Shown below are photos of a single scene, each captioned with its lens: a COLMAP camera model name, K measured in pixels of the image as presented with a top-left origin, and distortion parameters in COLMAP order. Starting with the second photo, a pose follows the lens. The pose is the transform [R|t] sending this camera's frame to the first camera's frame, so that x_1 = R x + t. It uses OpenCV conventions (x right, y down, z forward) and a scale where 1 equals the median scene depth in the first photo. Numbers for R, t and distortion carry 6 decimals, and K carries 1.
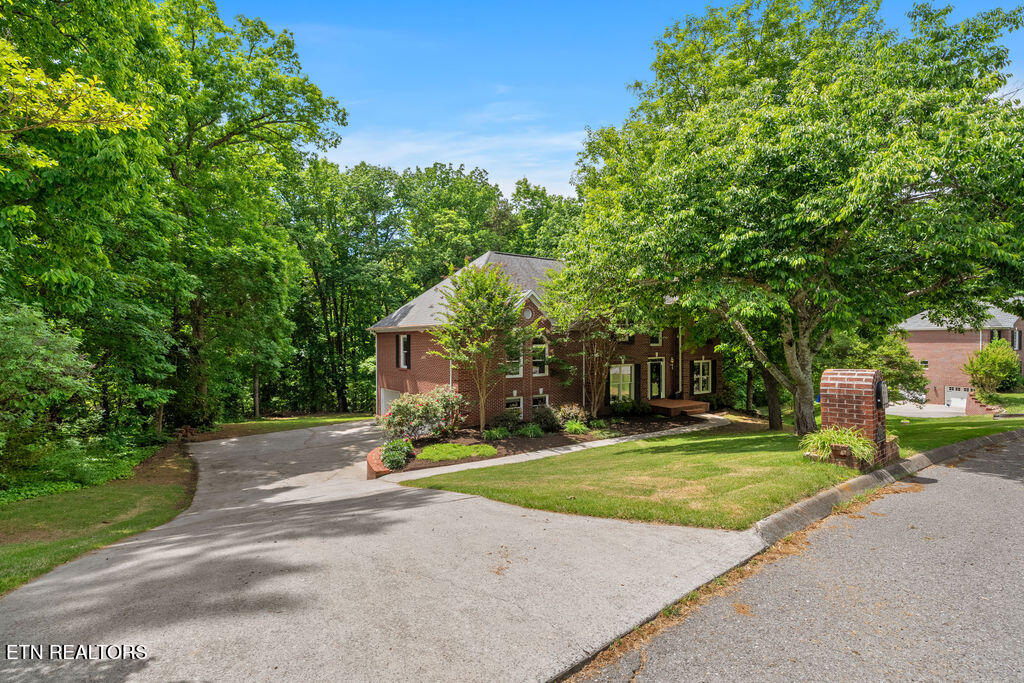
lens RADIAL K [[497.0, 0, 508.4], [0, 497.0, 345.2], [0, 0, 1]] dist [0.000482, 0.000759]
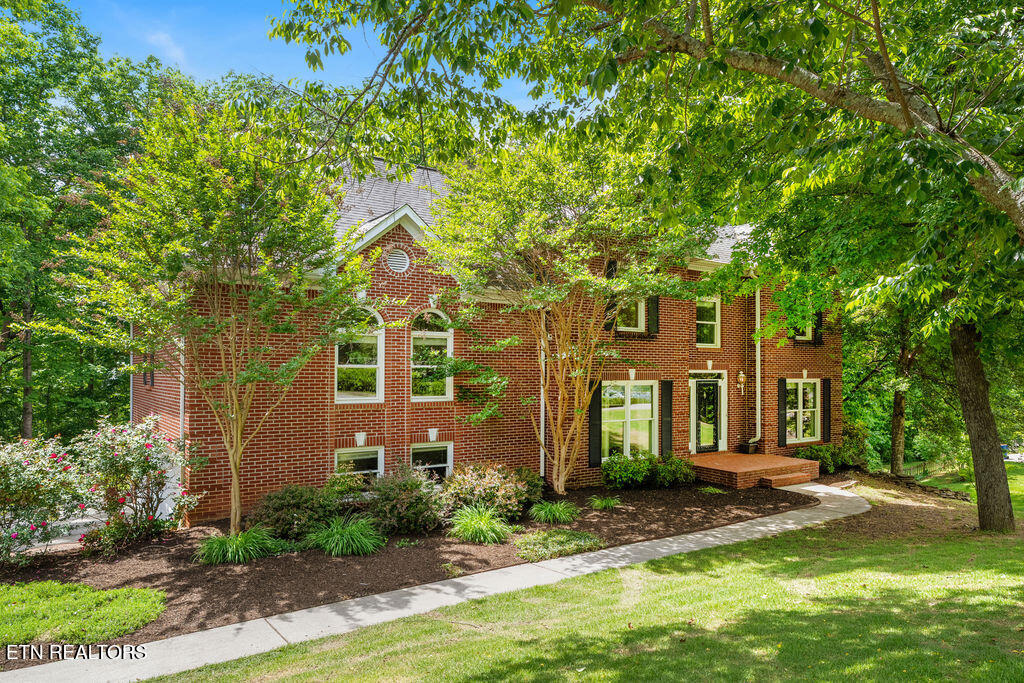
lens RADIAL K [[610.2, 0, 502.7], [0, 610.2, 375.9], [0, 0, 1]] dist [0.007101, 0.000625]
pose [[0.997035, -0.003579, -0.076866, 0.149599], [0.002559, 0.999907, -0.013366, 0.041221], [0.076907, 0.013129, 0.996952, 0.400662]]
